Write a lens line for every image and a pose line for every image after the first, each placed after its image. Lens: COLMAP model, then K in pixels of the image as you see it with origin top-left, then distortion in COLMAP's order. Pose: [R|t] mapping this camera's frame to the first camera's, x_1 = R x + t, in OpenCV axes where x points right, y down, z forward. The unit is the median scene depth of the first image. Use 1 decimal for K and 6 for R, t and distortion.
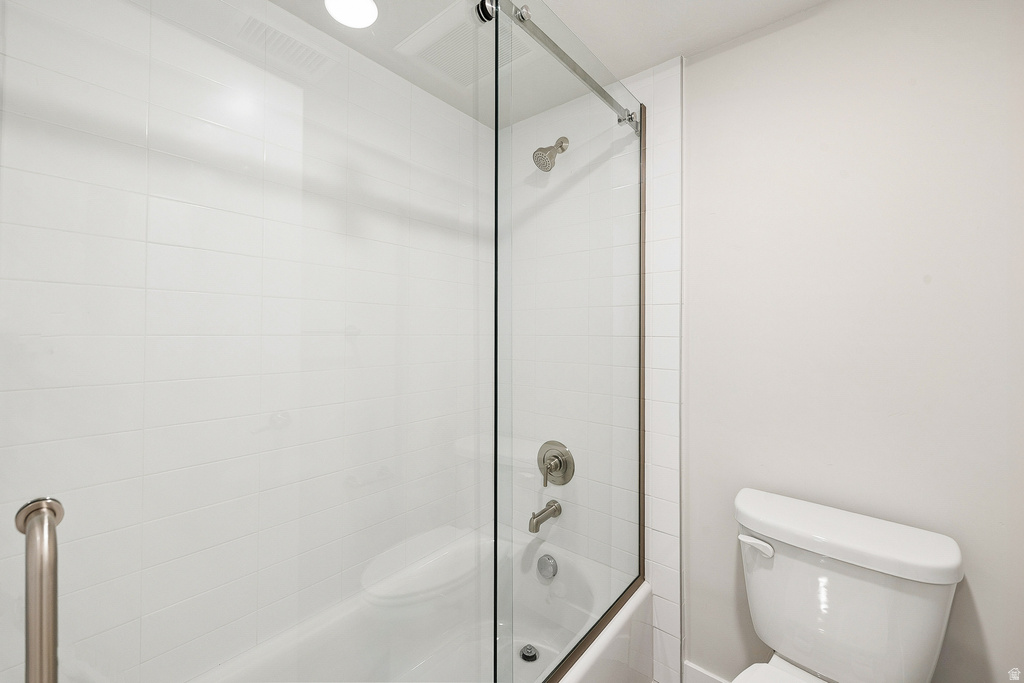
lens RADIAL K [[414.7, 0, 509.2], [0, 414.7, 338.9], [0, 0, 1]] dist [0.003455, -0.003033]
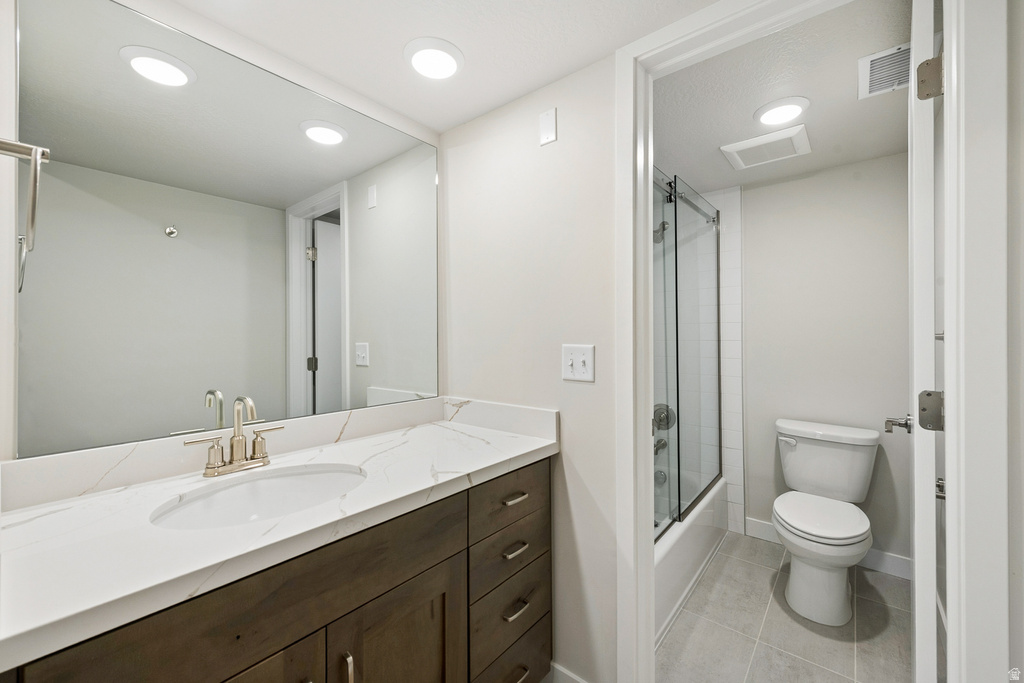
lens RADIAL K [[414.7, 0, 513.8], [0, 414.7, 345.4], [0, 0, 1]] dist [0.003455, -0.003033]
pose [[0.999983, -0.003207, -0.004966, -0.583368], [0.003171, 0.999969, -0.007244, 0.025534], [0.004990, 0.007228, 0.999961, -0.830938]]
